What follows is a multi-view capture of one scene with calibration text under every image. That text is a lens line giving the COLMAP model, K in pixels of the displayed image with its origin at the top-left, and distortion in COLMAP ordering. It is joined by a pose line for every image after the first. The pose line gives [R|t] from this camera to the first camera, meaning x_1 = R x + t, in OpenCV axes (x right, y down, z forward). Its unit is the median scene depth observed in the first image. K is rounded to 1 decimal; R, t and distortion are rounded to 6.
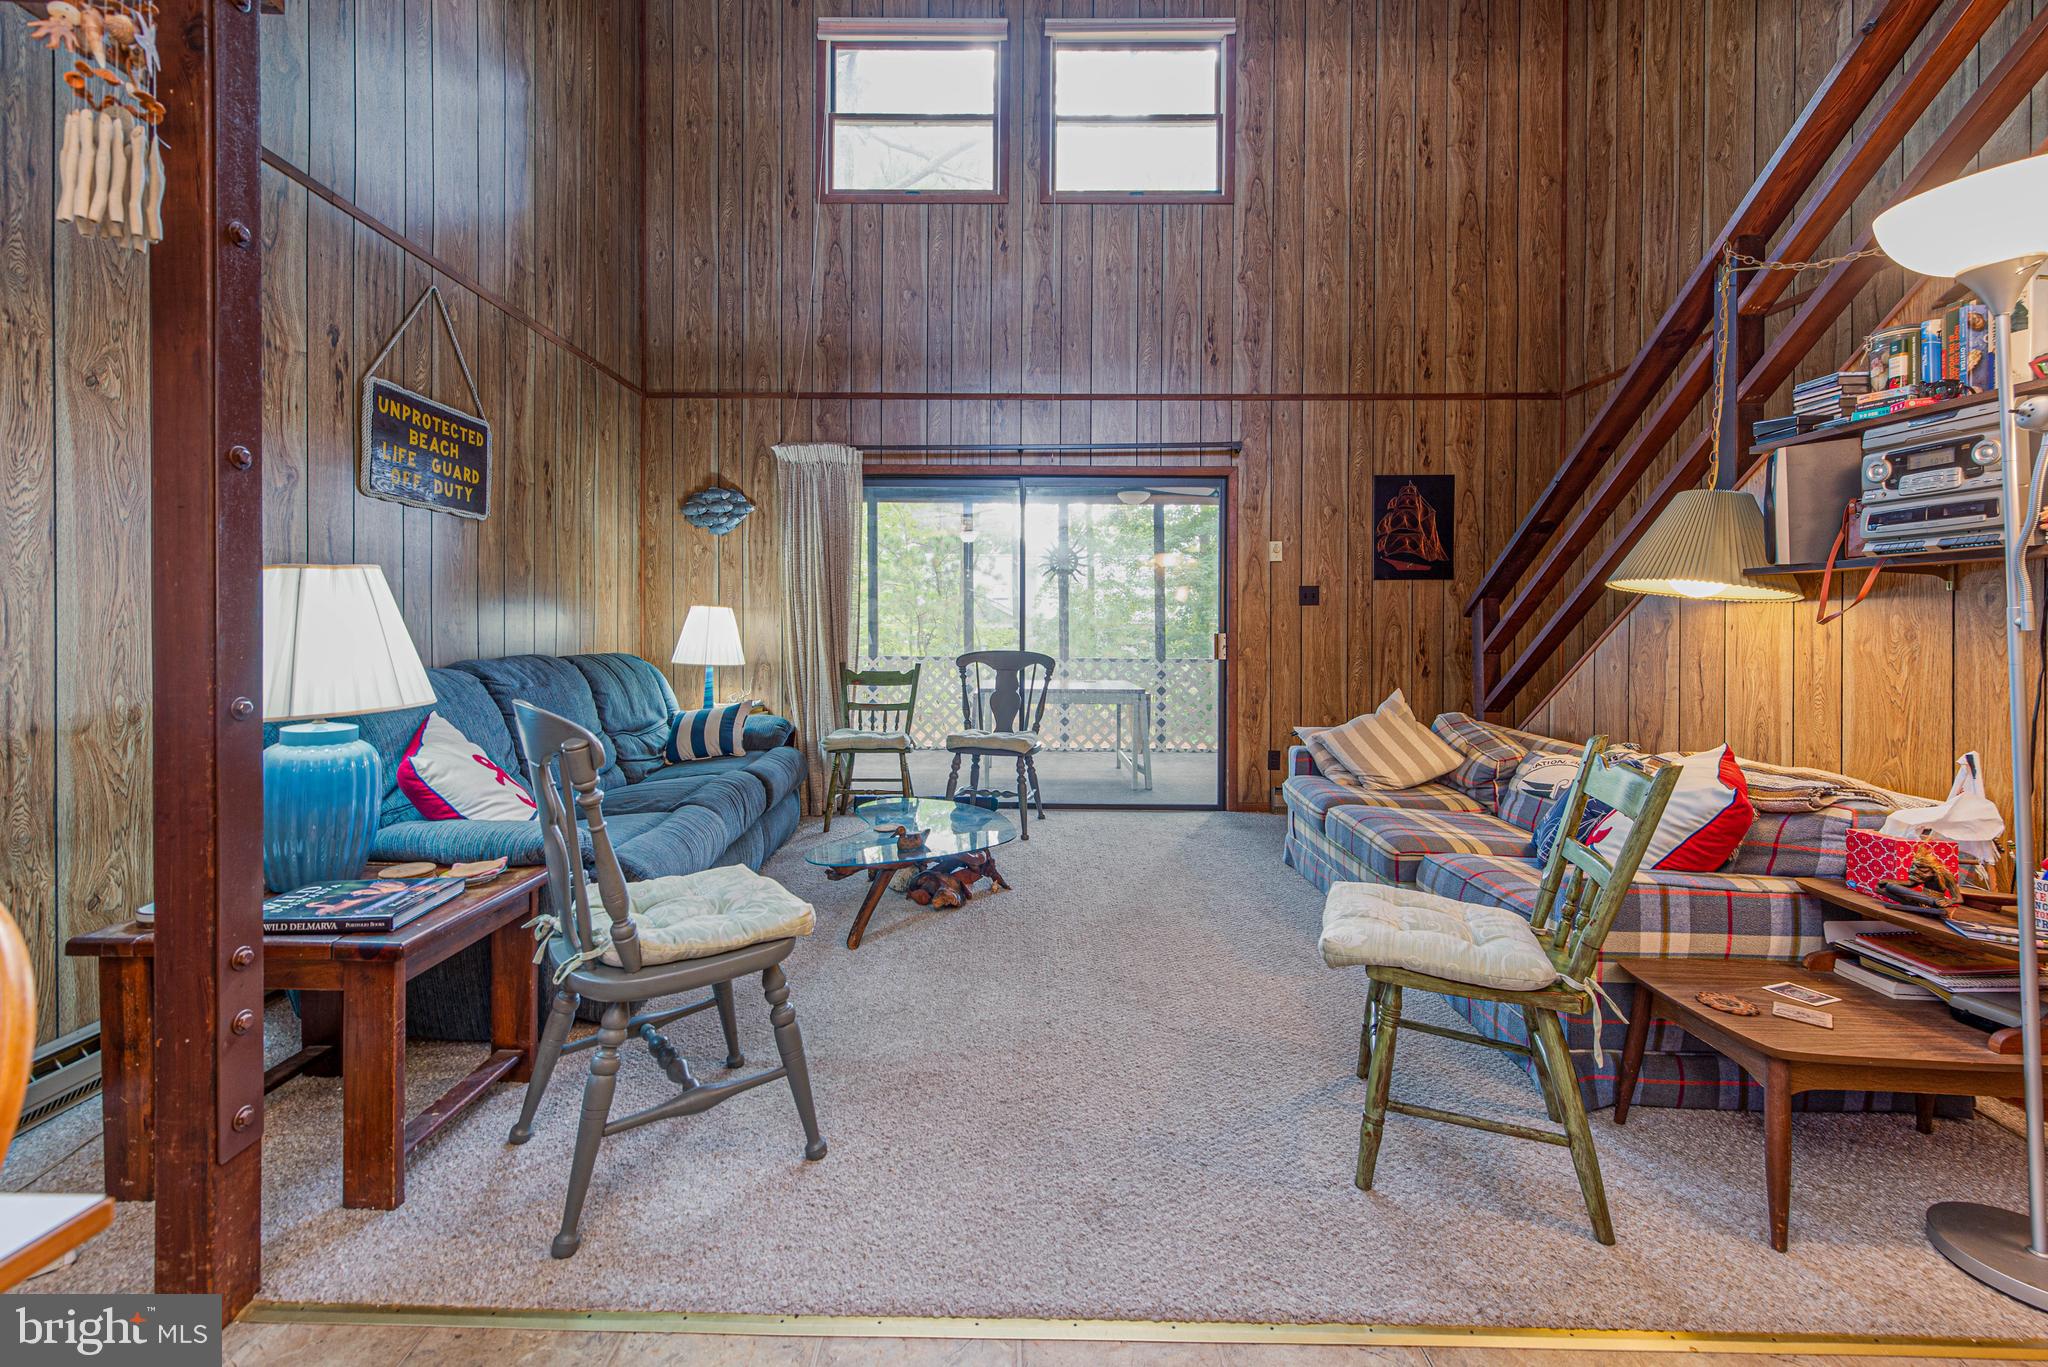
lens RADIAL K [[829.3, 0, 992.7], [0, 829.3, 634.7], [0, 0, 1]] dist [0.004525, -0.000814]
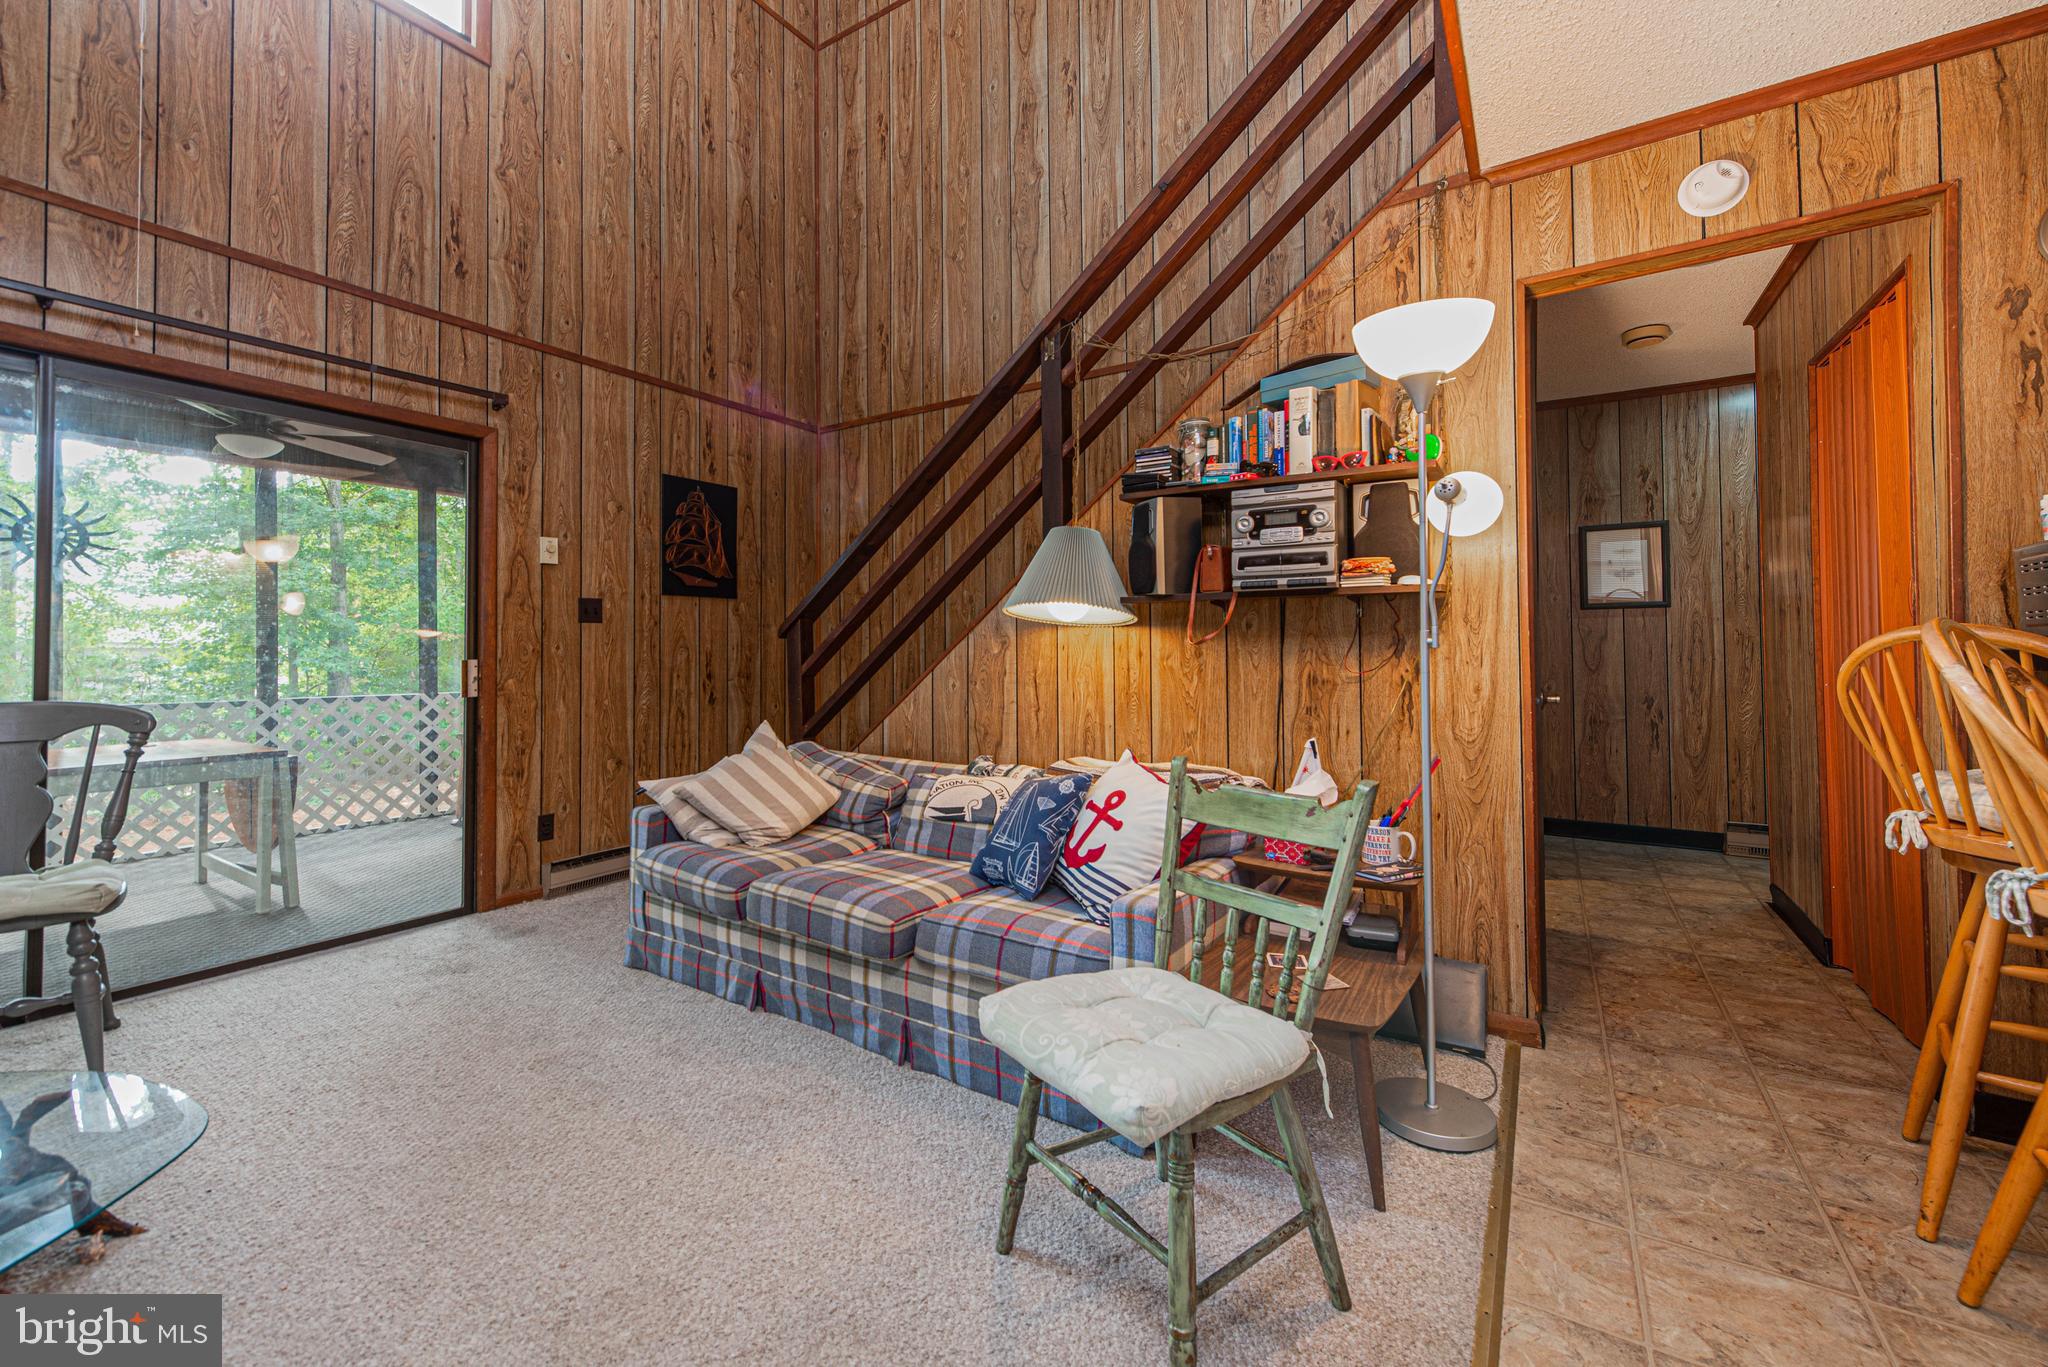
lens RADIAL K [[829.3, 0, 992.7], [0, 829.3, 634.7], [0, 0, 1]] dist [0.004525, -0.000814]
pose [[0.536366, 0.009599, 0.843931, -0.082503], [0.013868, 0.999700, -0.020185, -0.002600], [-0.843872, 0.022530, 0.536072, 0.251729]]
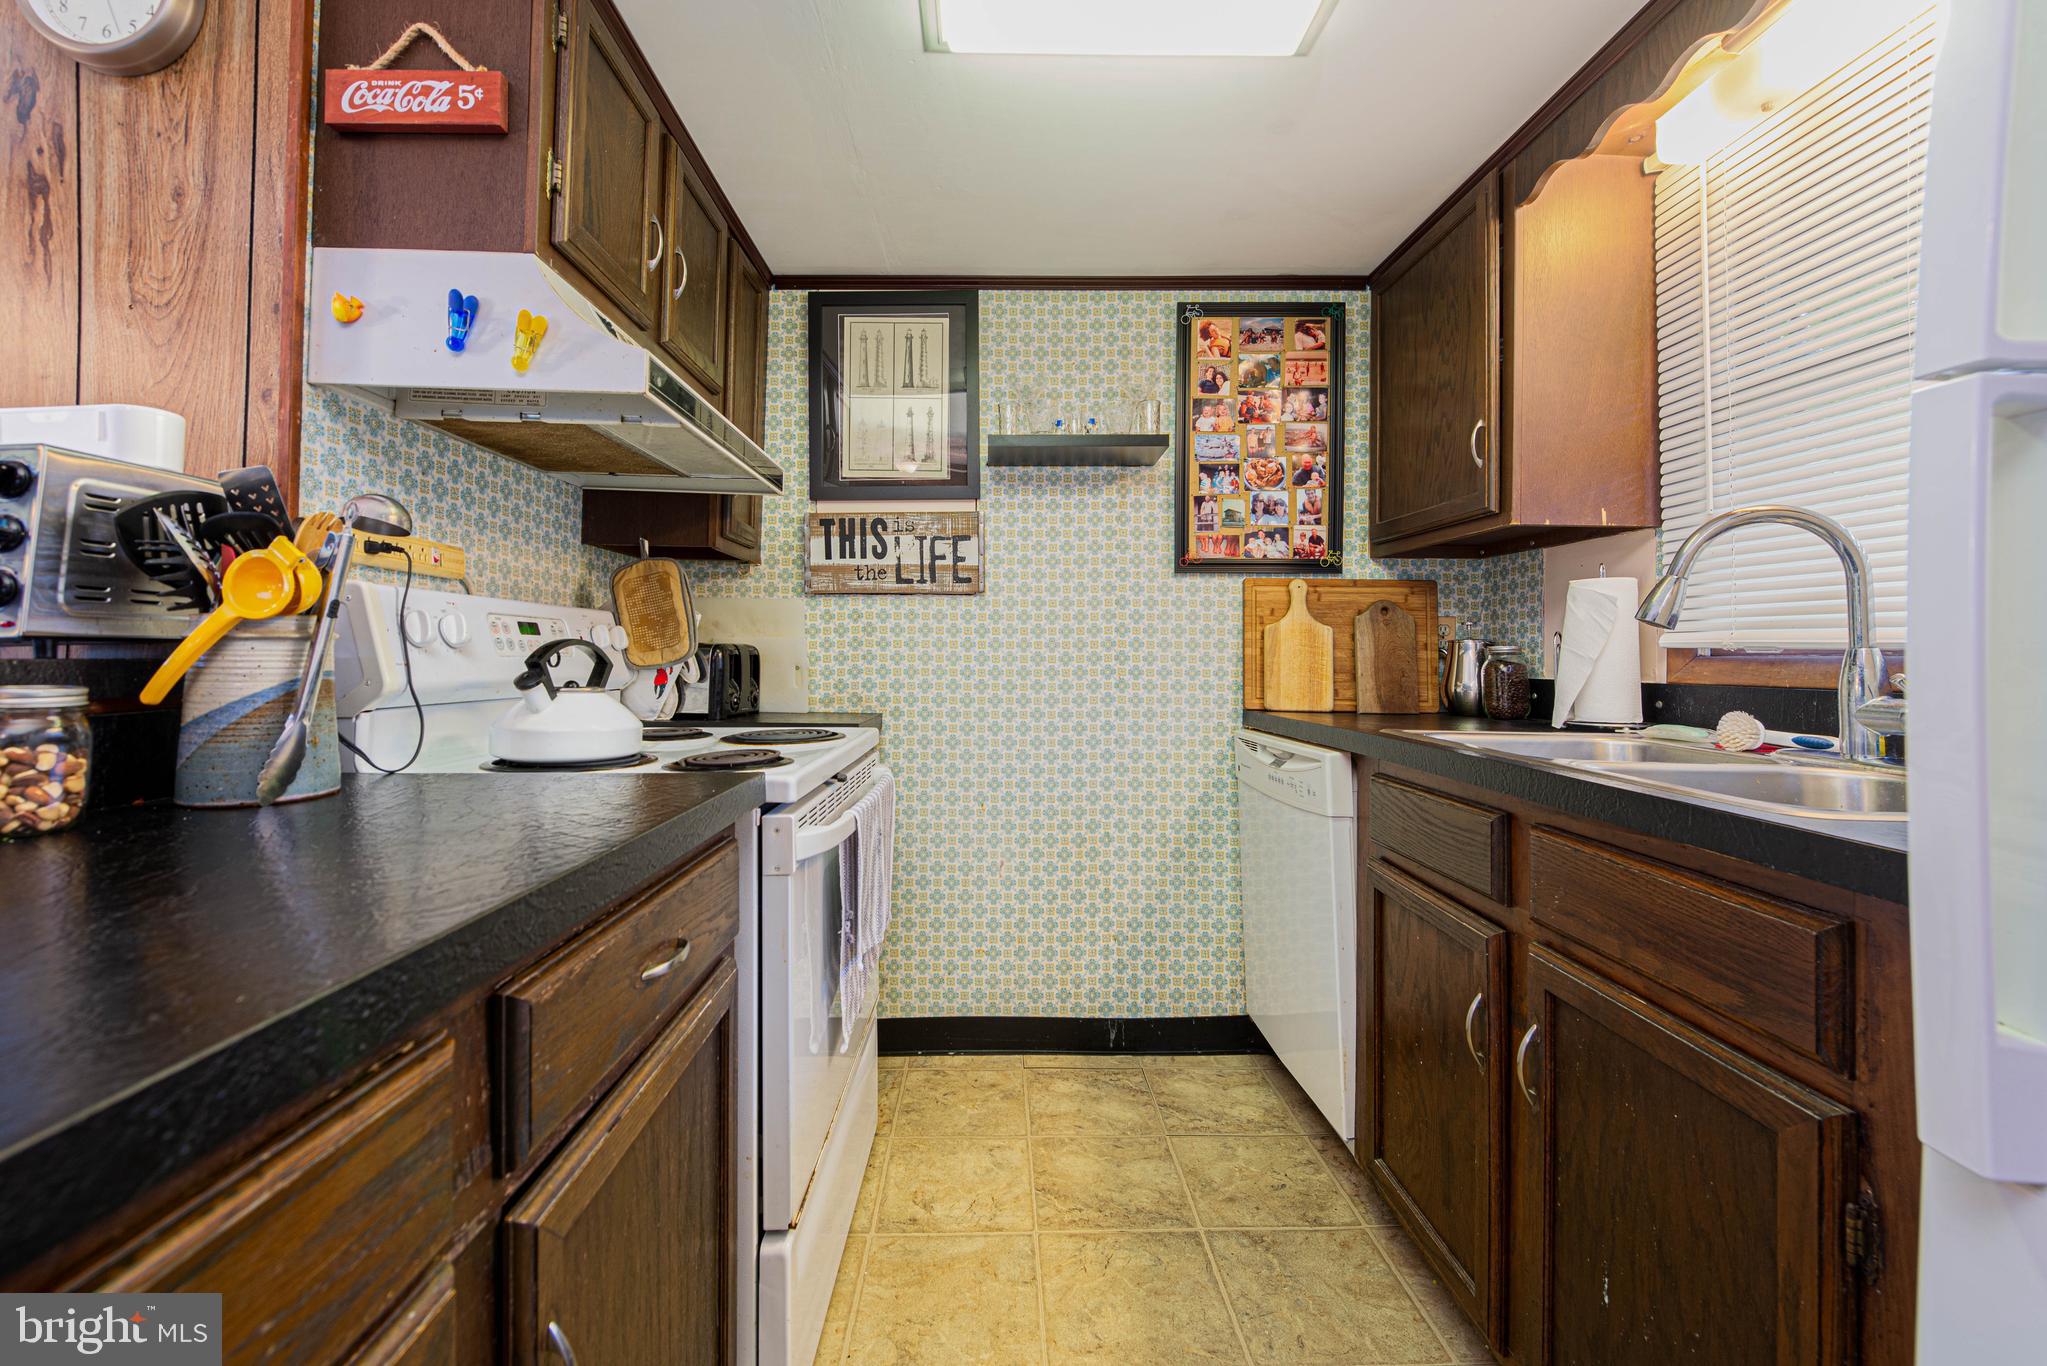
lens RADIAL K [[828.9, 0, 992.2], [0, 828.9, 634.2], [0, 0, 1]] dist [0.004525, -0.000814]
pose [[-0.012763, 0.015642, 0.999796, 0.251502], [-0.010701, 0.999818, -0.015779, -0.005347], [-0.999861, -0.010900, -0.012593, -0.203735]]
